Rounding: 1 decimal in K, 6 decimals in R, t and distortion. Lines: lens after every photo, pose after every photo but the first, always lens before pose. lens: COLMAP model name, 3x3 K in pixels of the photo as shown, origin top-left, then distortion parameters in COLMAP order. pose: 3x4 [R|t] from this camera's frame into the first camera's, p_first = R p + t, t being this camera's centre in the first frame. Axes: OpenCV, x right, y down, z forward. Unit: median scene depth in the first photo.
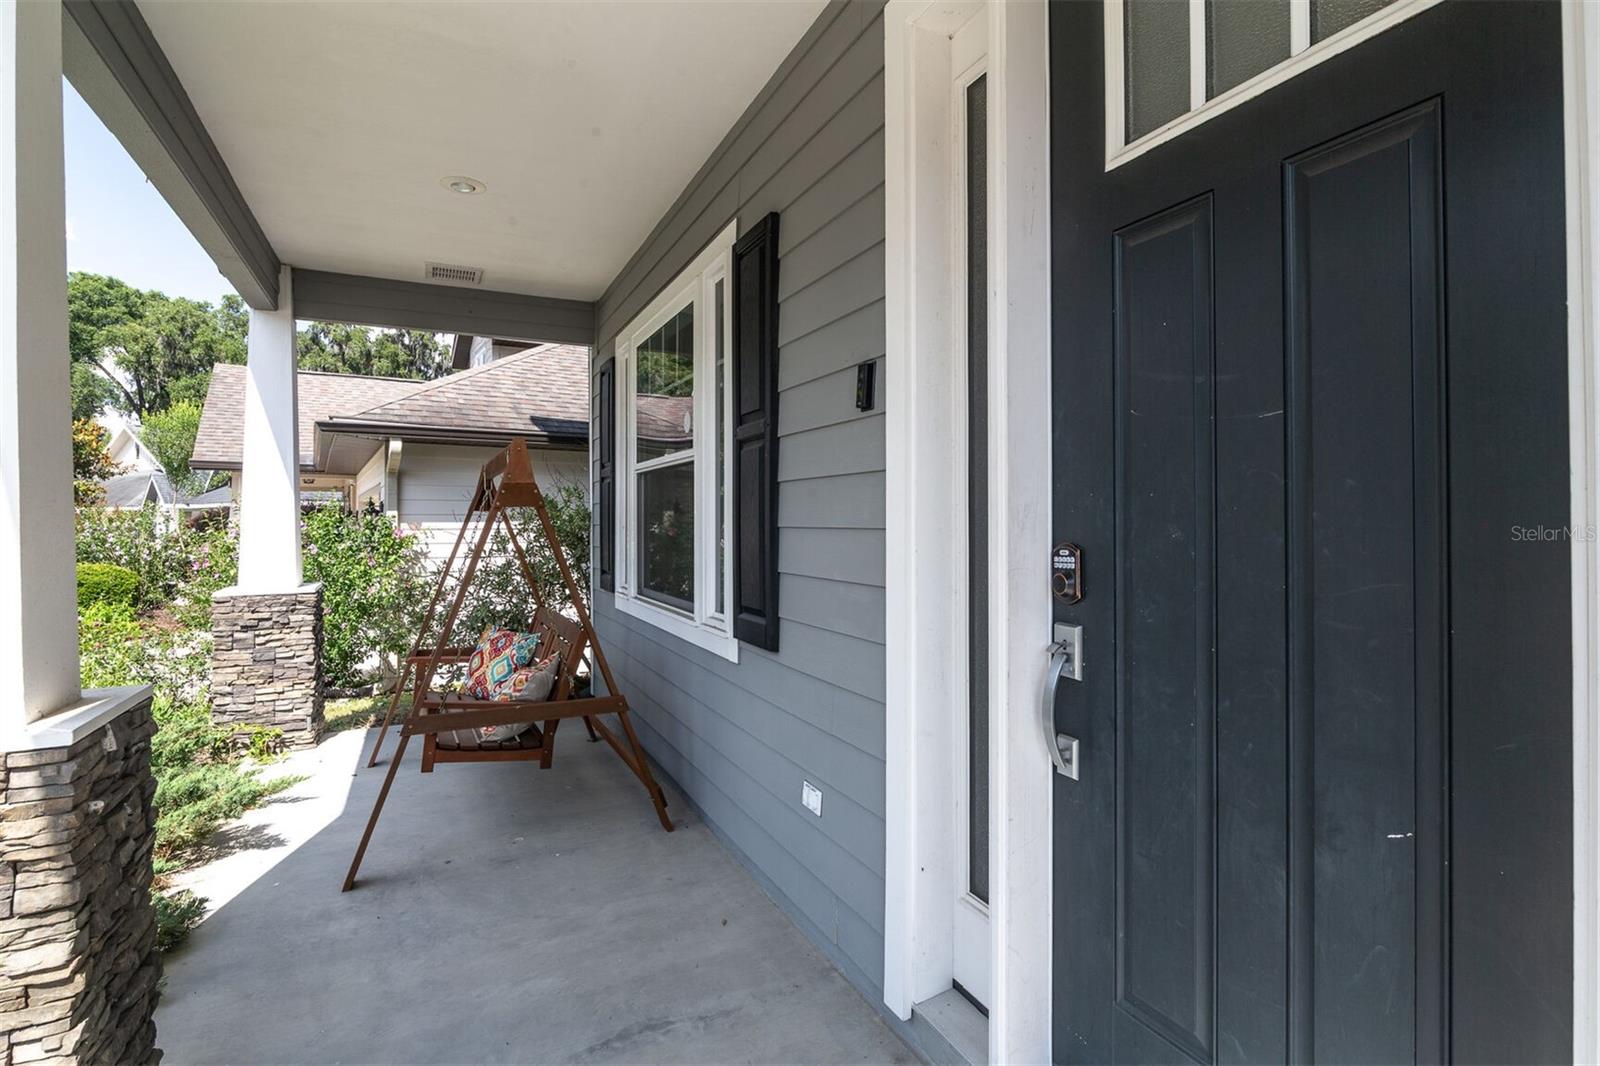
lens RADIAL K [[795.3, 0, 800.5], [0, 795.3, 529.7], [0, 0, 1]] dist [-0.002290, -0.000498]
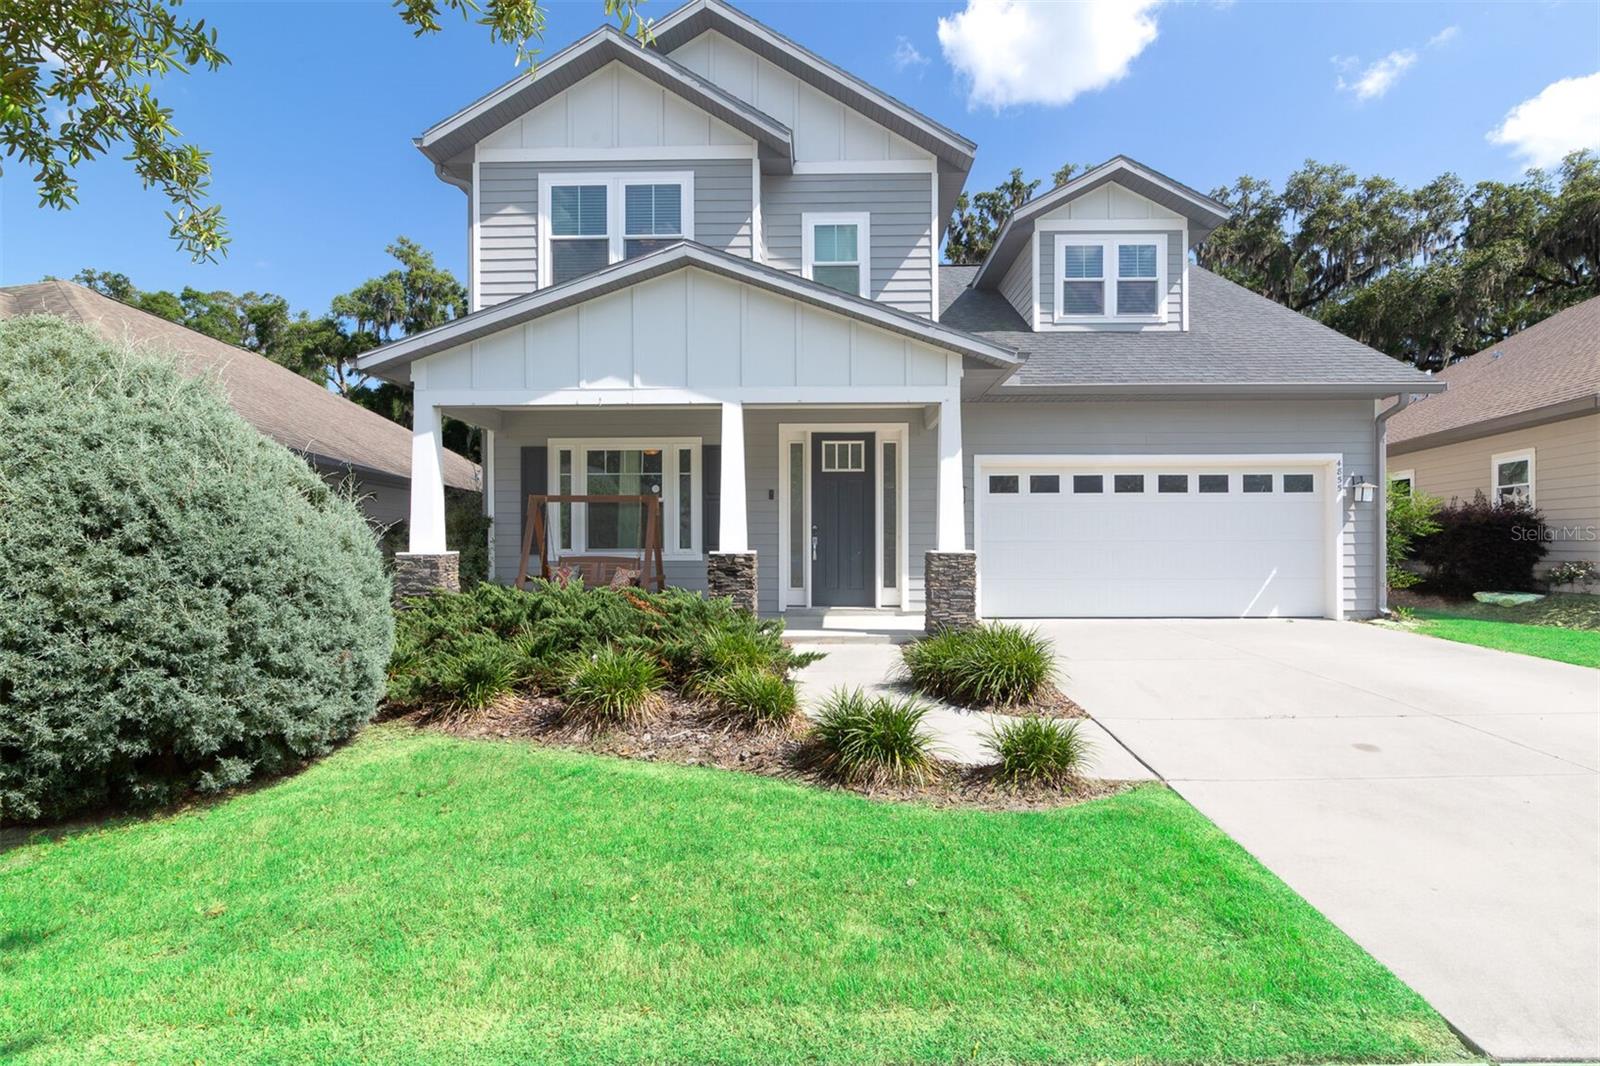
lens RADIAL K [[795.3, 0, 800.5], [0, 795.3, 529.7], [0, 0, 1]] dist [-0.002290, -0.000498]
pose [[0.447659, 0.002718, 0.894200, -3.254007], [0.003563, 0.999982, -0.004823, 0.052273], [-0.894197, 0.005345, 0.447642, -1.075538]]
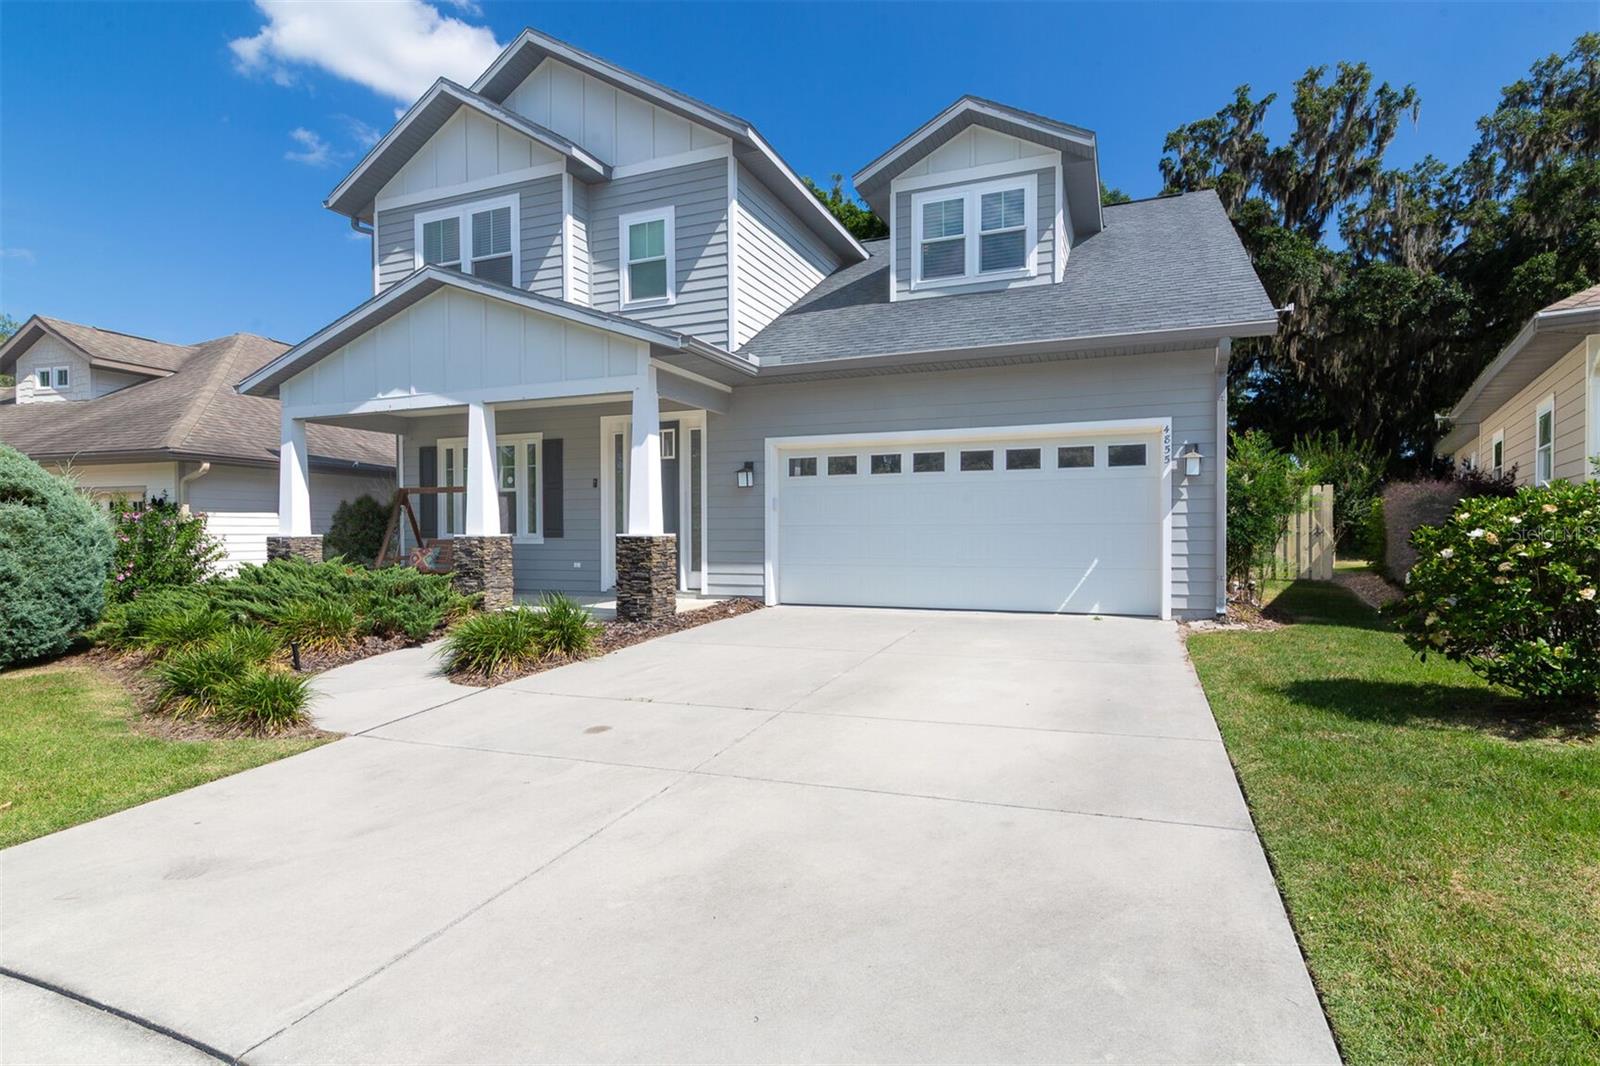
lens RADIAL K [[780.6, 0, 799.3], [0, 780.6, 517.4], [0, 0, 1]] dist [0.005746, 0.000551]
pose [[0.732377, -0.014119, 0.680753, -1.896042], [0.013810, 0.999887, 0.005880, 0.033261], [-0.680760, 0.005095, 0.732489, -2.896121]]
